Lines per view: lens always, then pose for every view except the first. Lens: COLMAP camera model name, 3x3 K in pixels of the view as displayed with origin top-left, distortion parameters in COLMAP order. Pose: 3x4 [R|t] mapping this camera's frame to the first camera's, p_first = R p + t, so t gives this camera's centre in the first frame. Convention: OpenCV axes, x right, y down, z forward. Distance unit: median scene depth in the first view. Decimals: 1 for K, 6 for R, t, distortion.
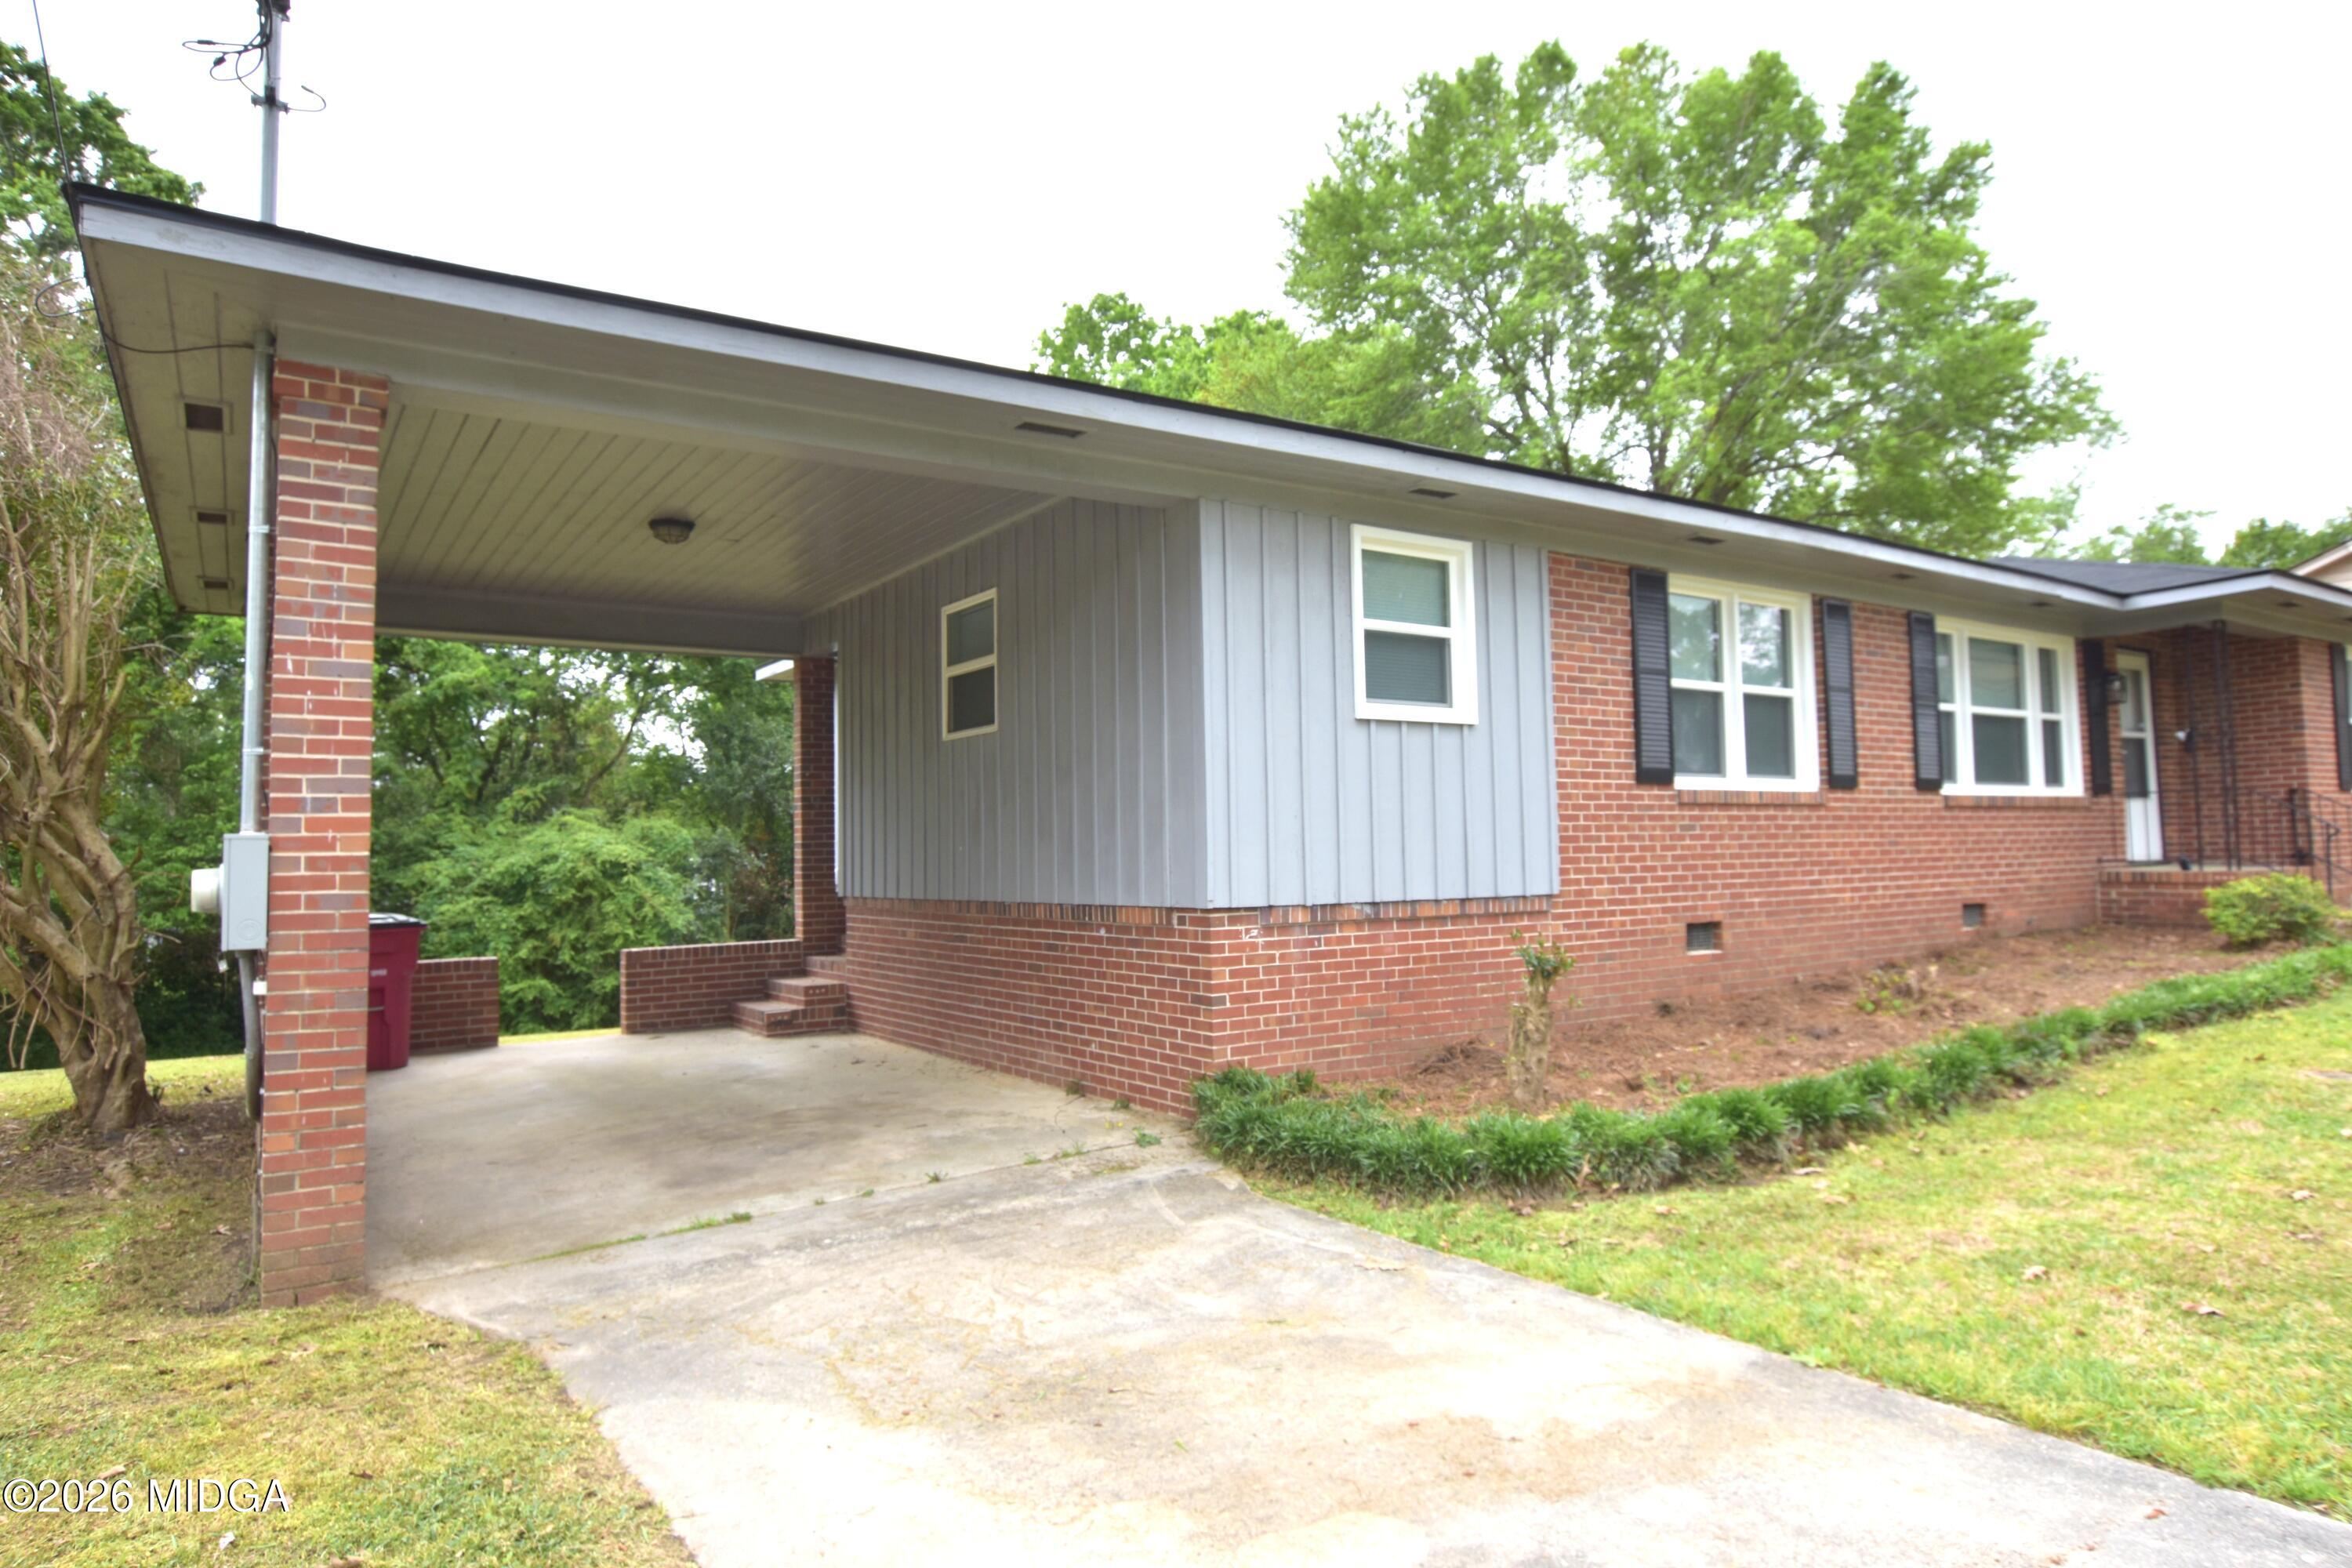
lens RADIAL K [[1362.6, 0, 1184.5], [0, 1362.6, 833.8], [0, 0, 1]] dist [-0.032785, -0.001643]
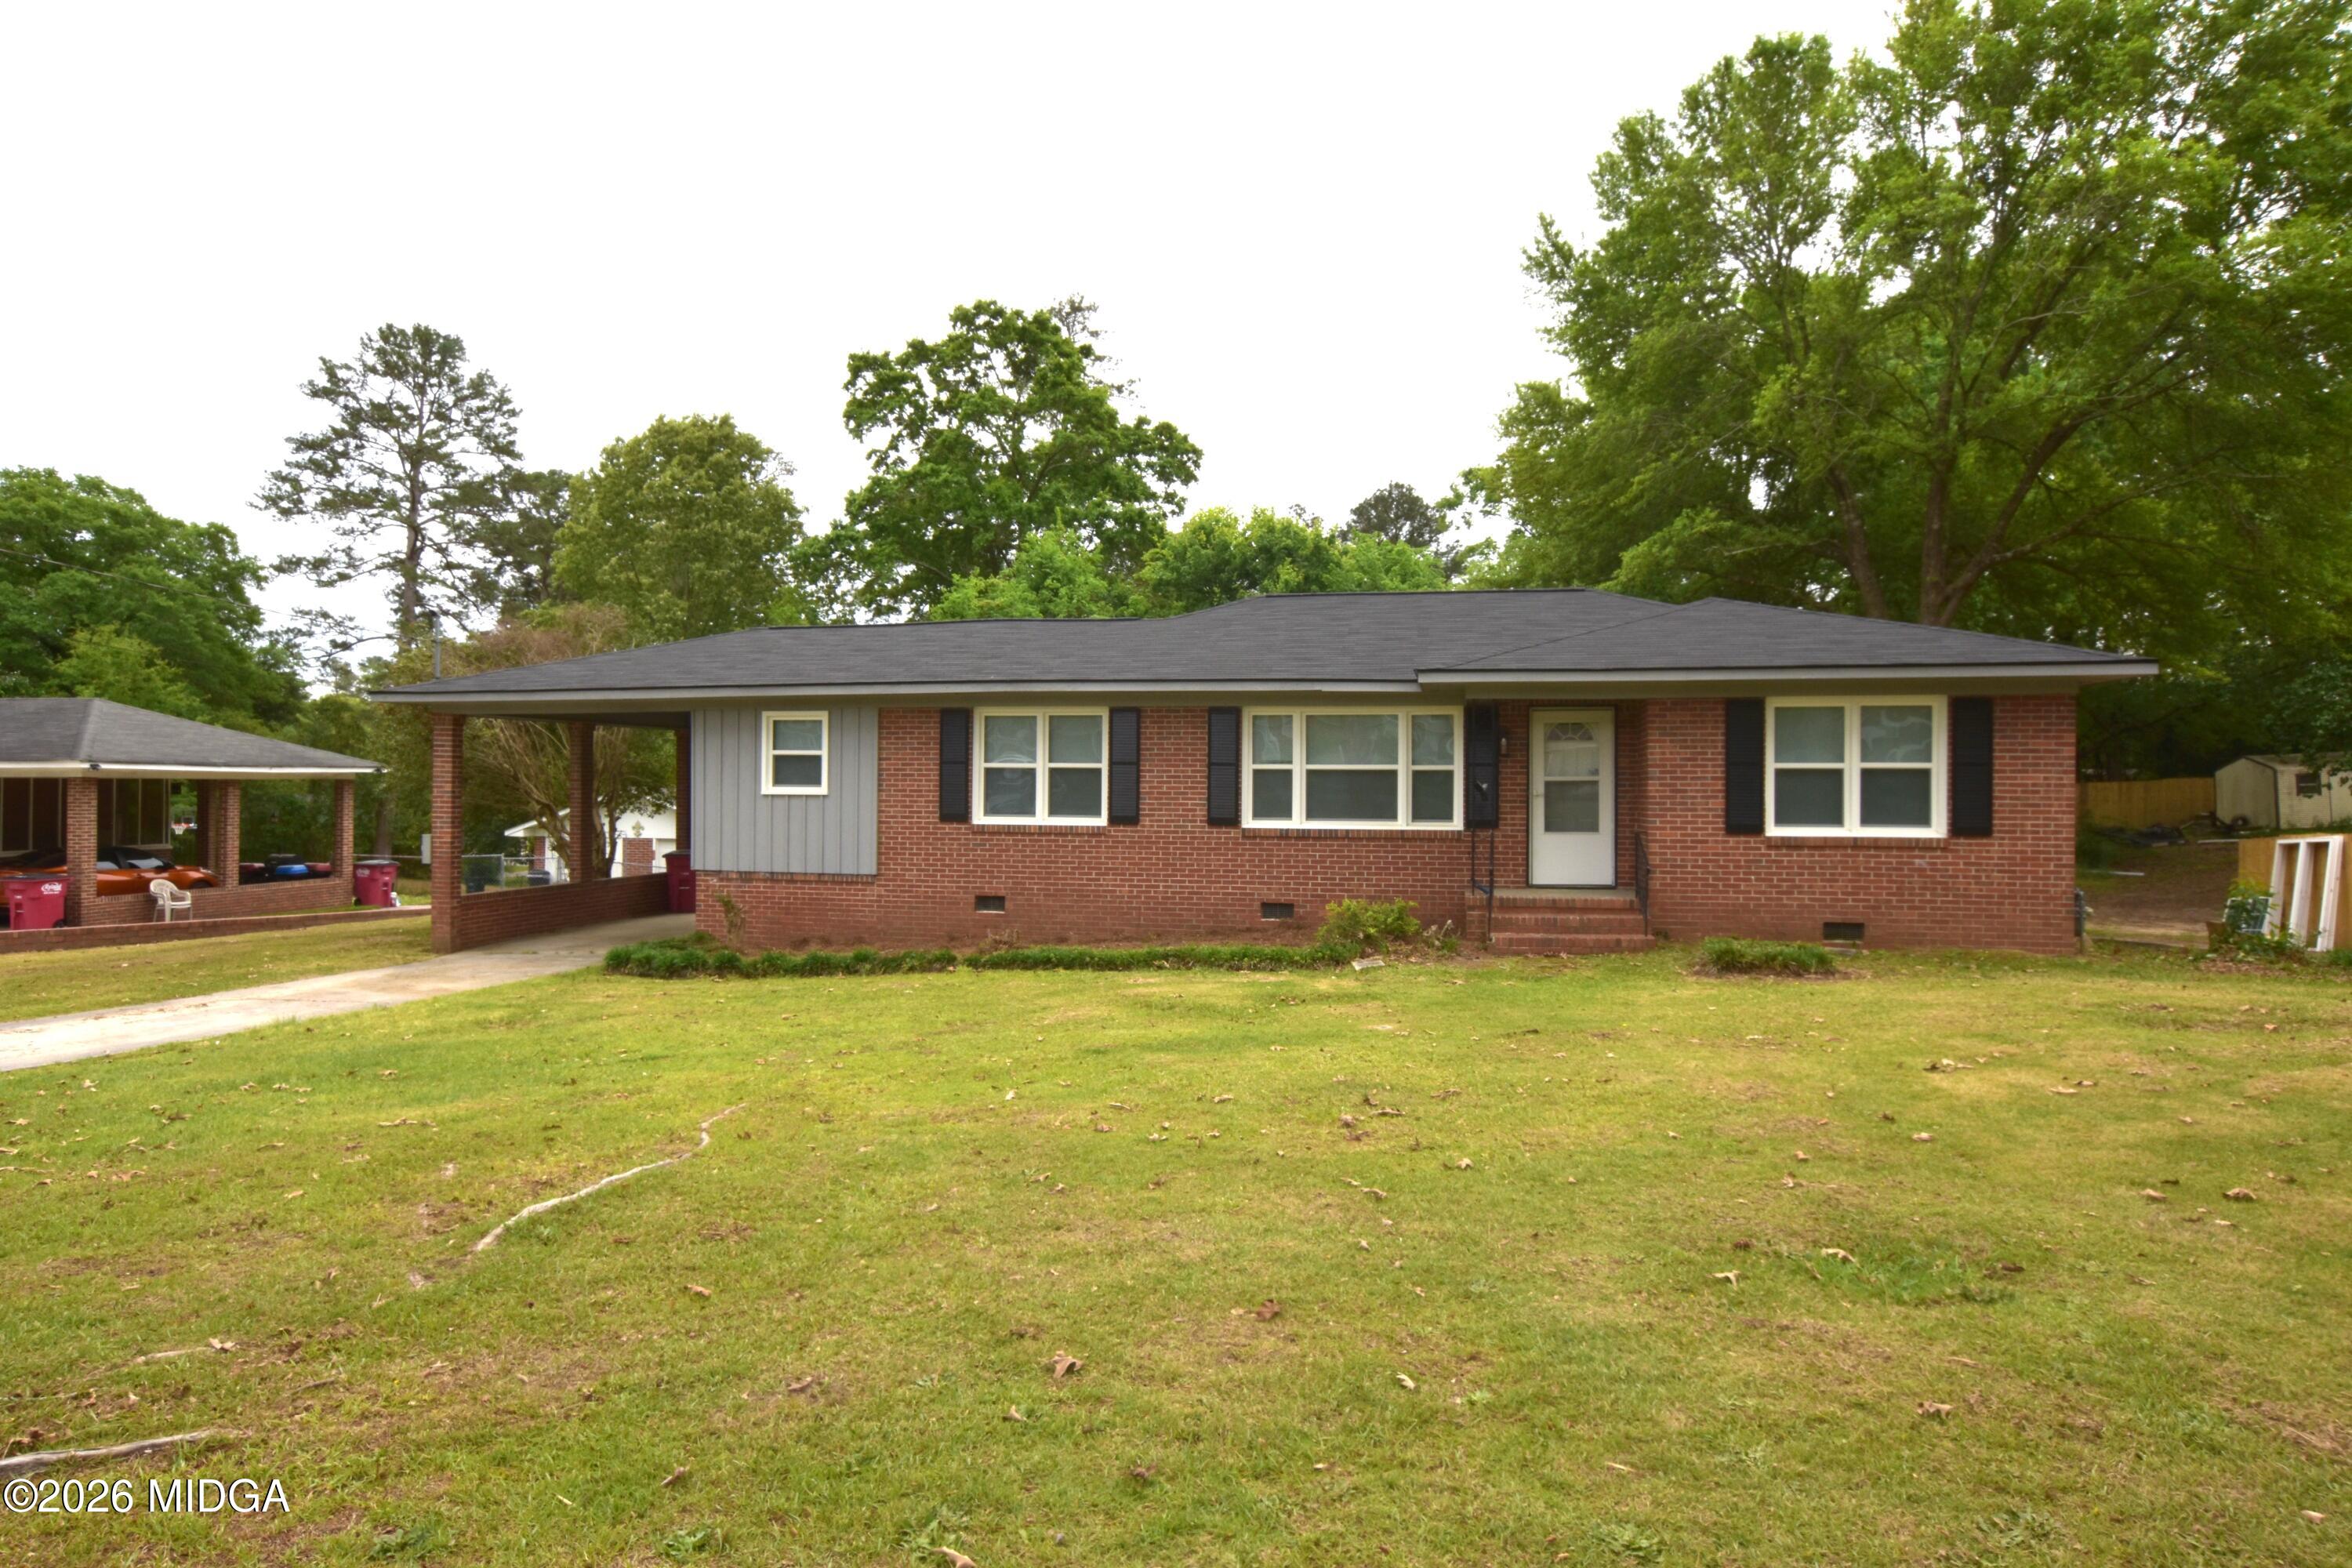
lens RADIAL K [[1359.9, 0, 1167.4], [0, 1359.9, 781.2], [0, 0, 1]] dist [-0.011691, -0.000125]
pose [[0.698603, 0.020139, -0.715226, 0.560475], [-0.009359, 0.999775, 0.019009, -0.038604], [0.715448, -0.006586, 0.698635, -0.036769]]
